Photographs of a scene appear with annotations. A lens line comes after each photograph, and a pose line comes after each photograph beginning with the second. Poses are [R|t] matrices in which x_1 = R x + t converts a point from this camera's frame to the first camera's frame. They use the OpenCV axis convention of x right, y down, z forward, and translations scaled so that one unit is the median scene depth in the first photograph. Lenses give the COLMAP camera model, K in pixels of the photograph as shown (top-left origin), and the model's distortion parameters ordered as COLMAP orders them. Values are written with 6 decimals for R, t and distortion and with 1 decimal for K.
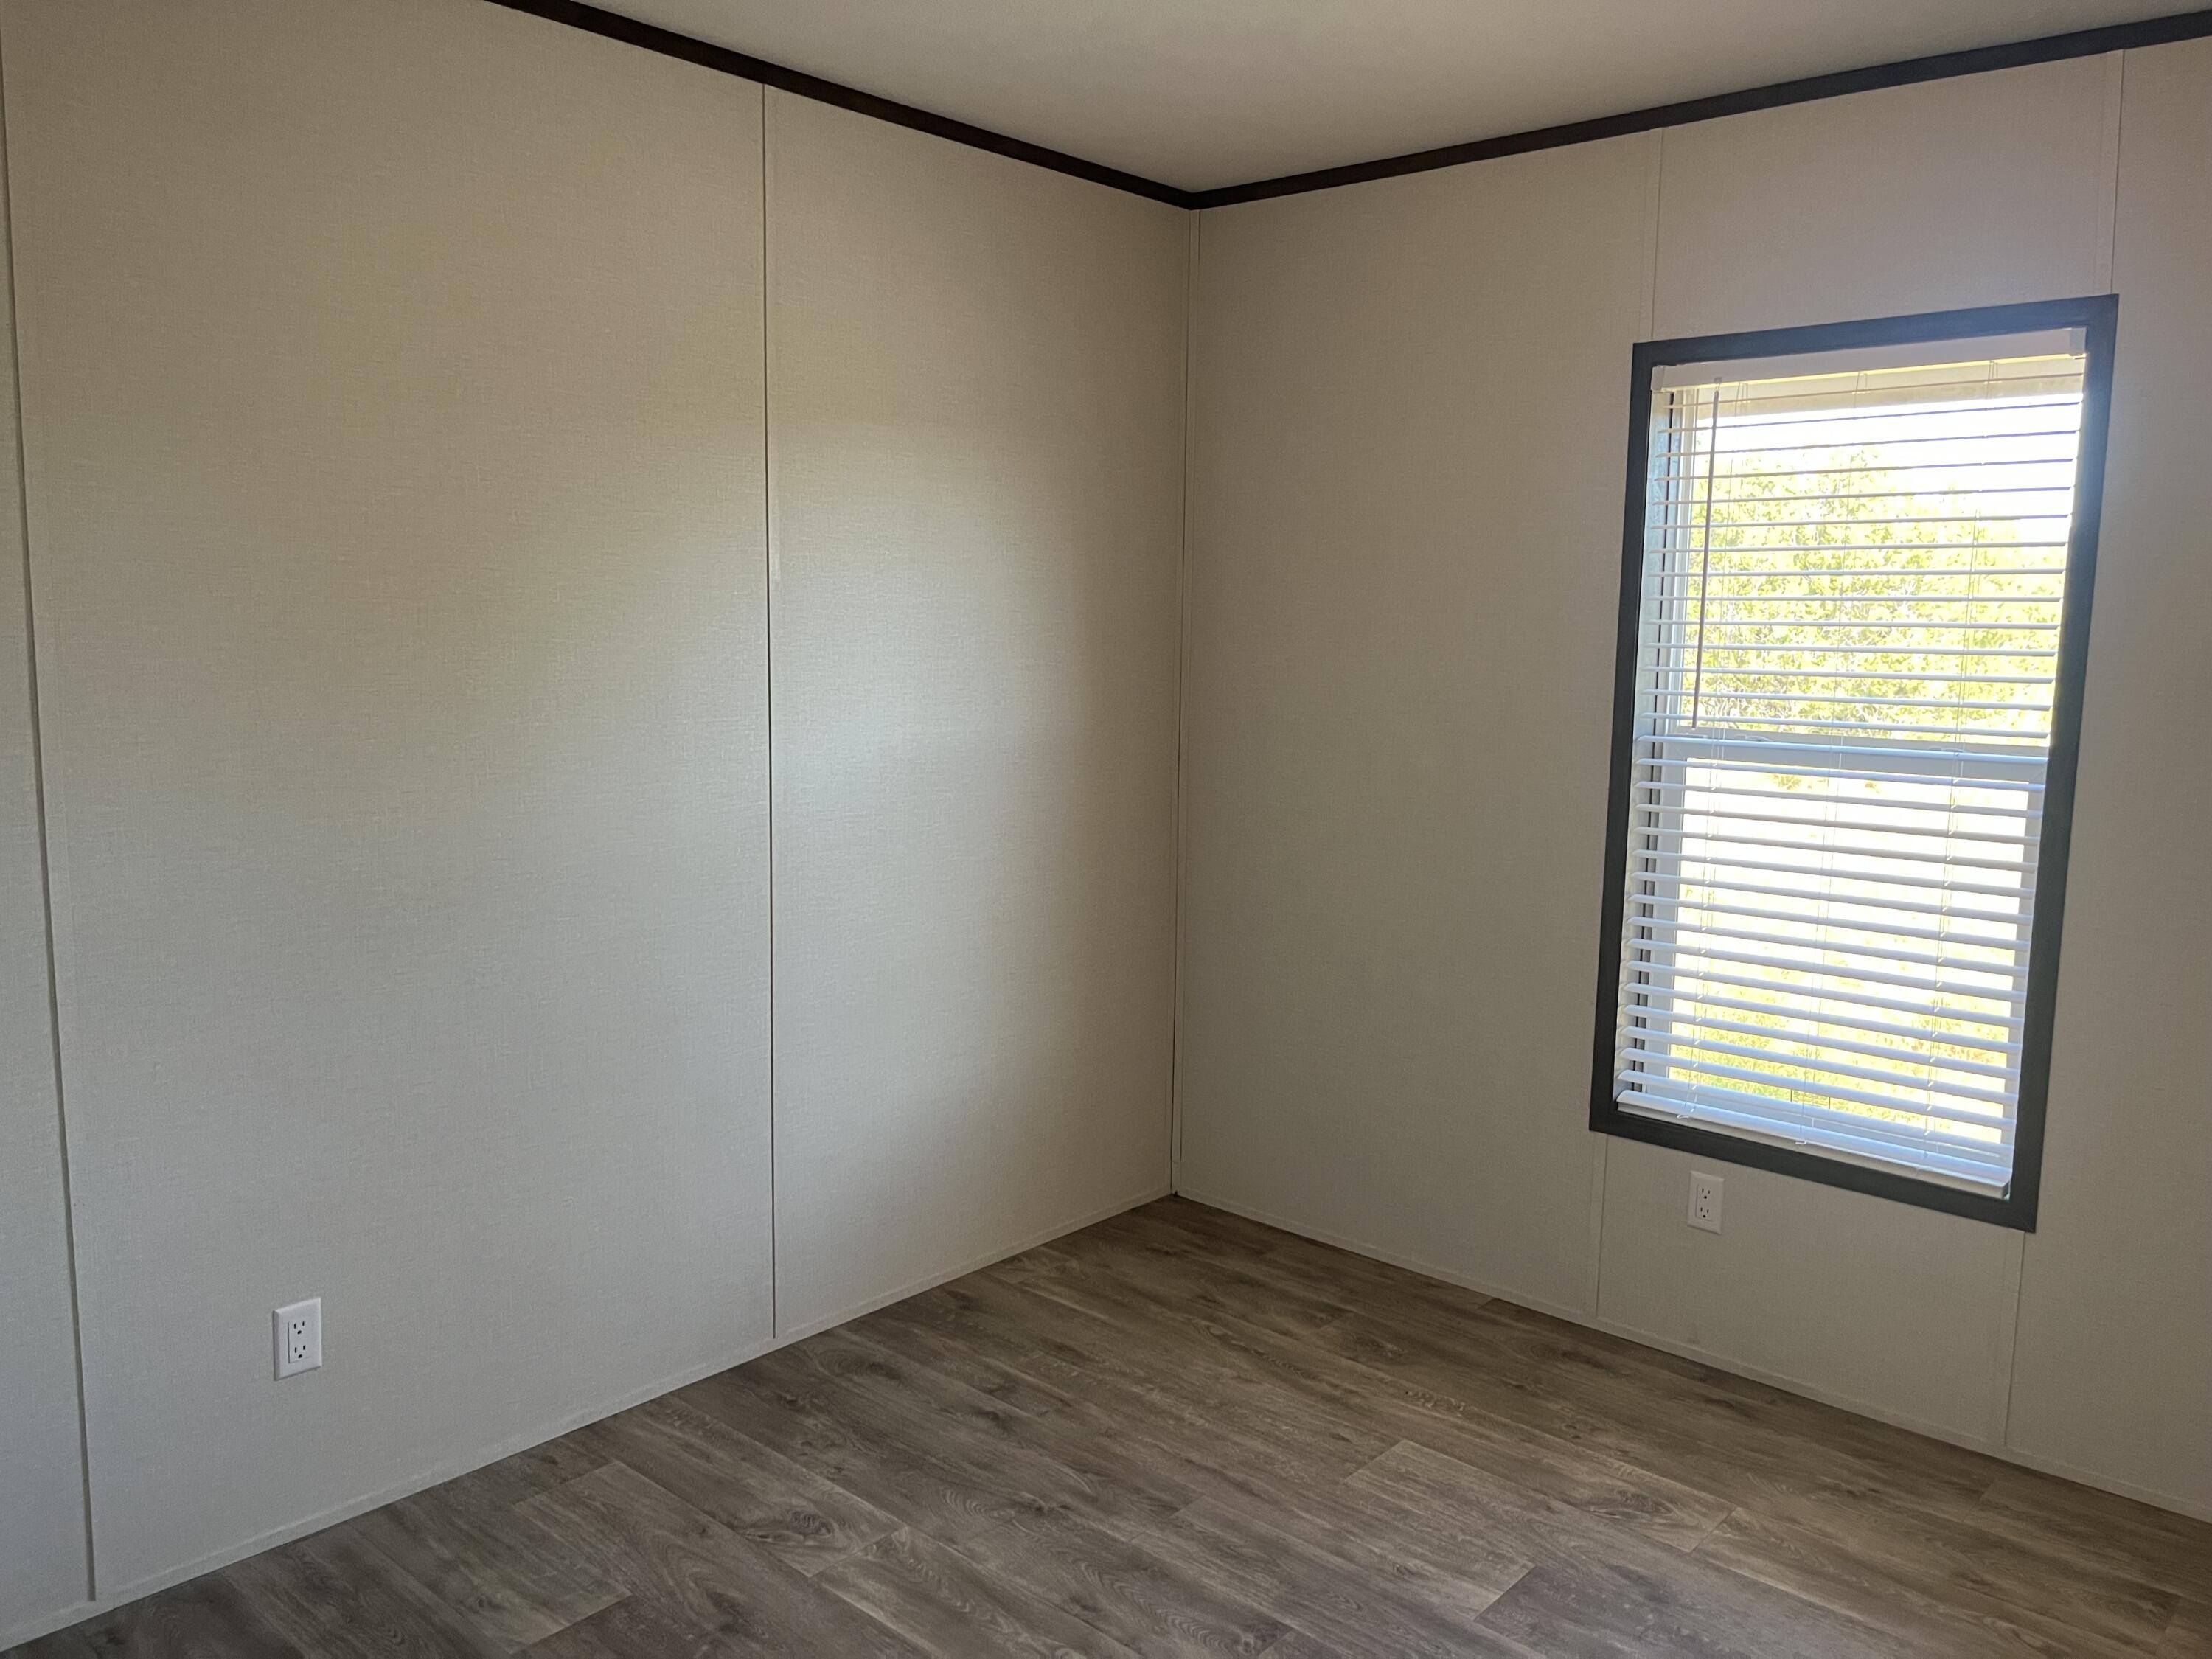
lens RADIAL K [[1675.2, 0, 1119.2], [0, 1675.2, 811.0], [0, 0, 1]] dist [0.069711, -0.100391]
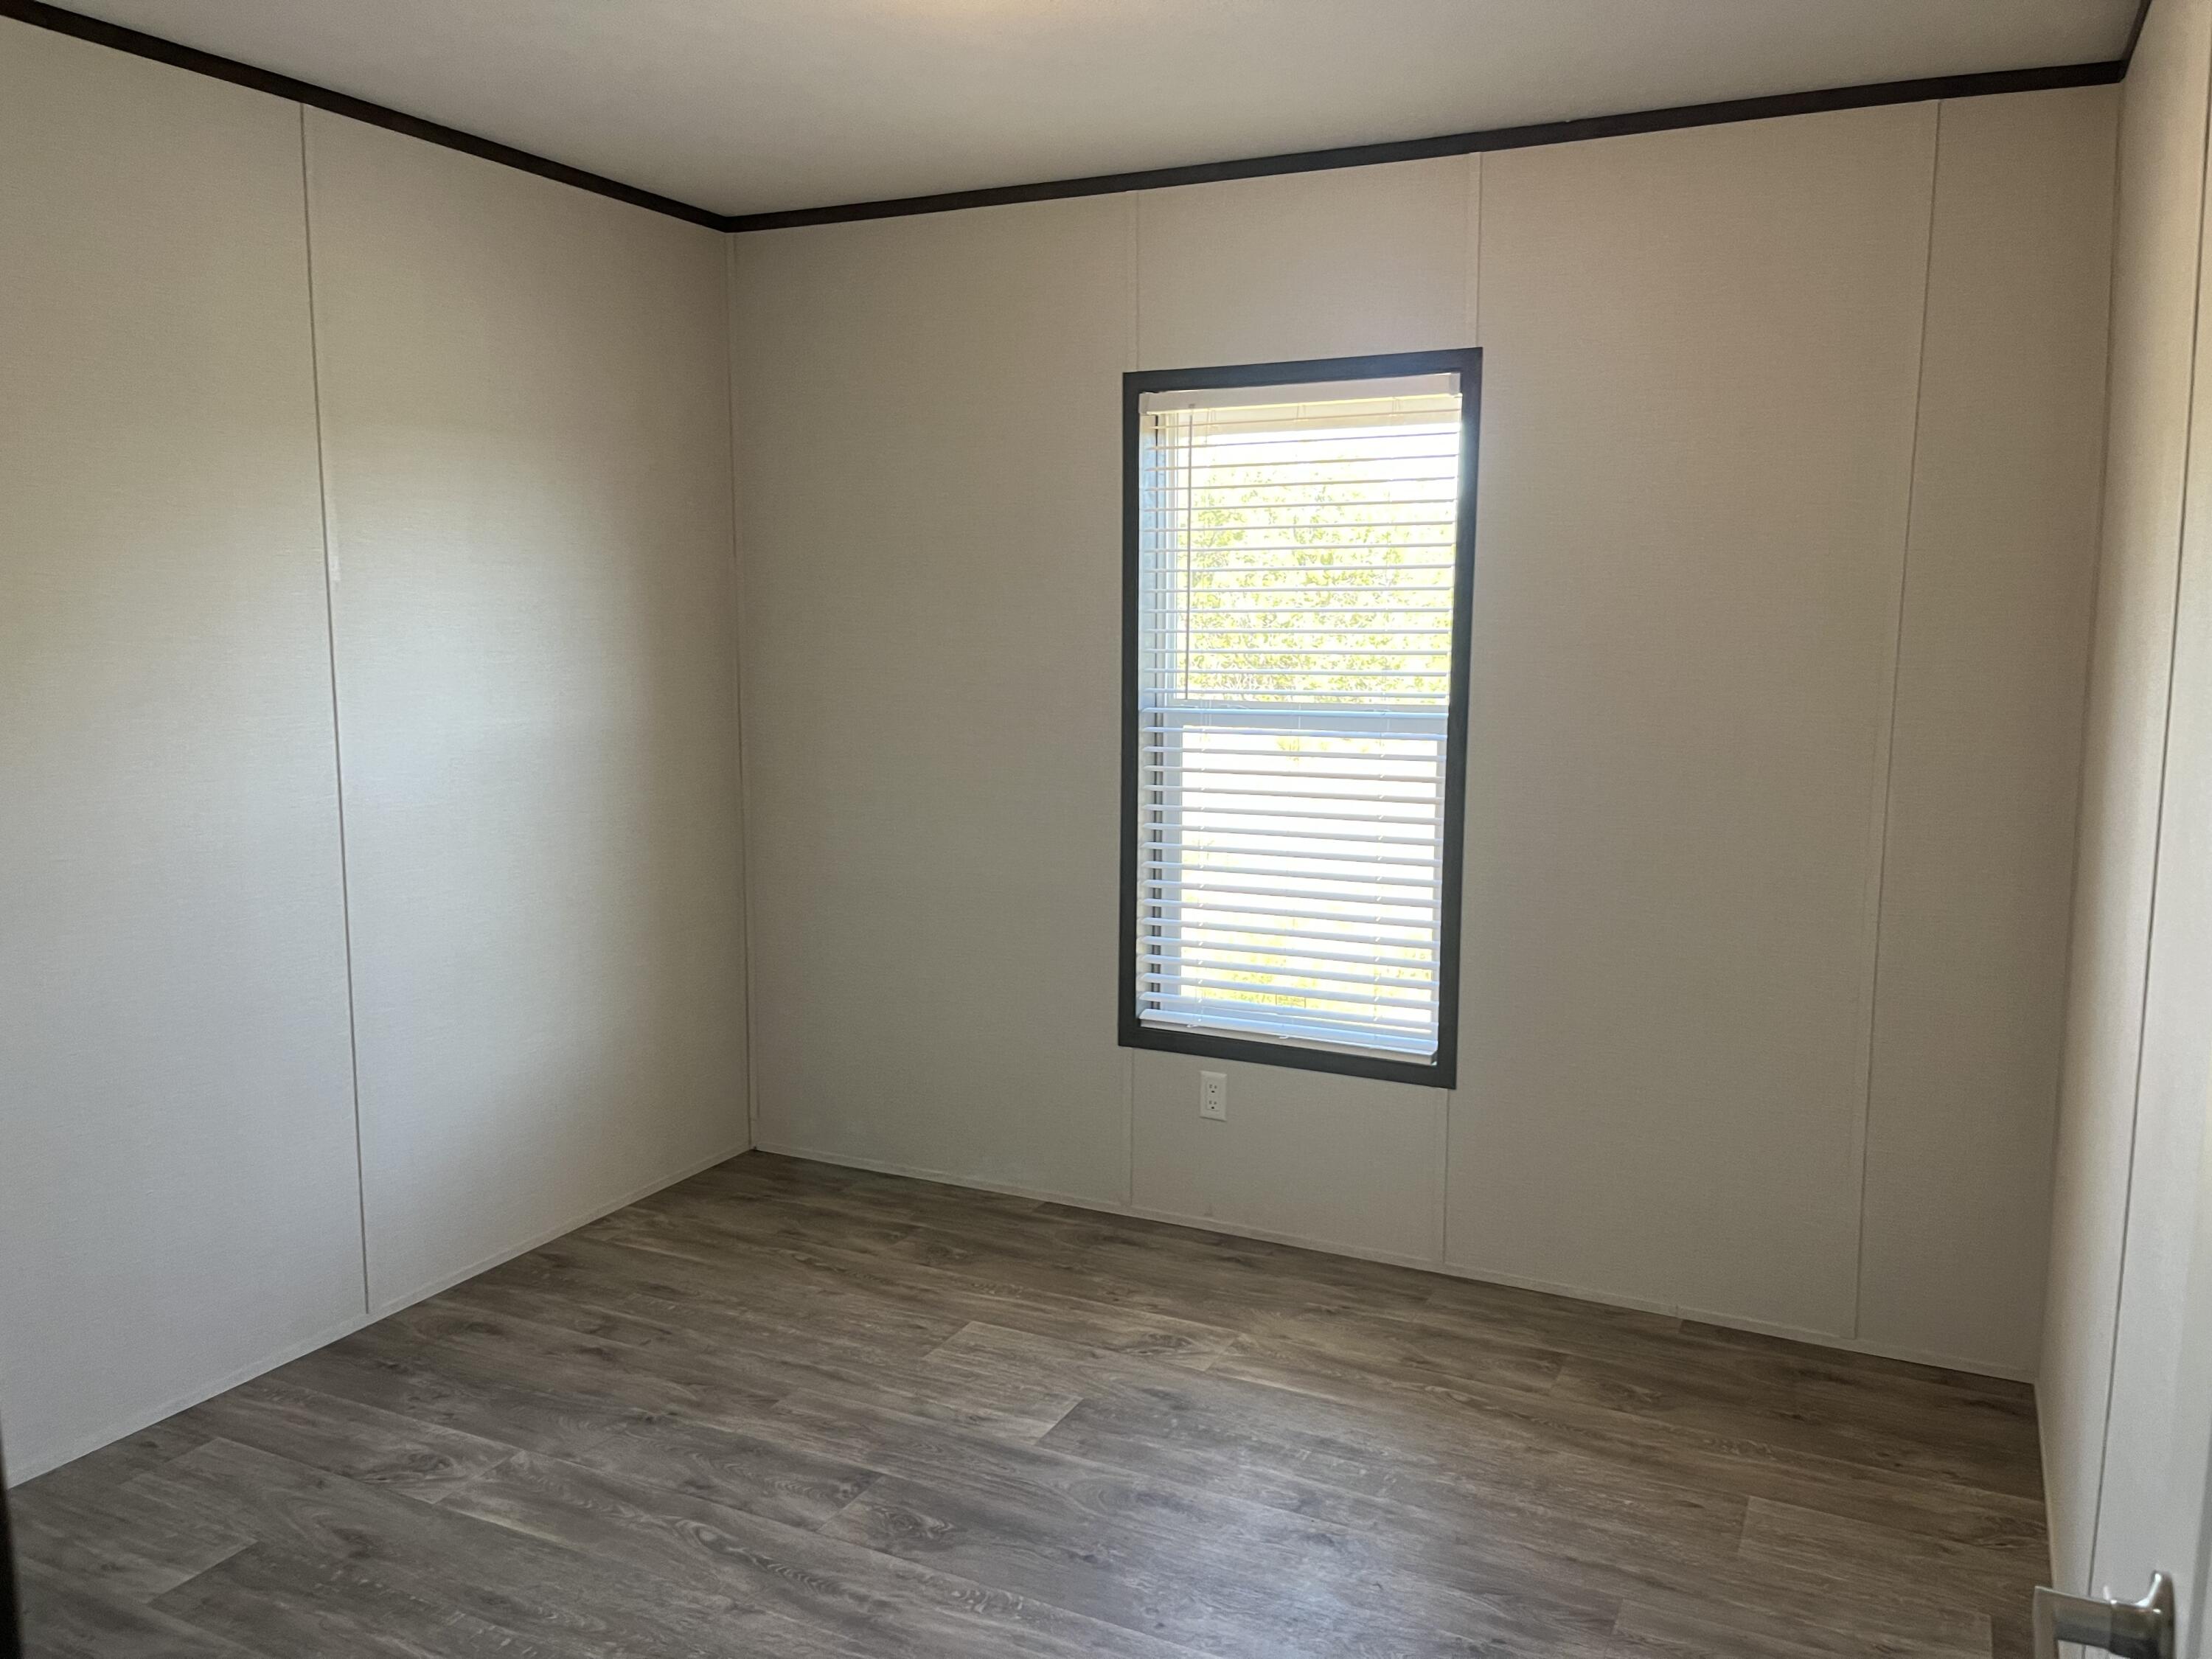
lens RADIAL K [[1675.2, 0, 1119.2], [0, 1675.2, 811.0], [0, 0, 1]] dist [0.069711, -0.100391]
pose [[0.963541, -0.046577, 0.263475, -0.021812], [0.045315, 0.998914, 0.010869, 0.015521], [-0.263695, 0.001467, 0.964605, -0.137344]]
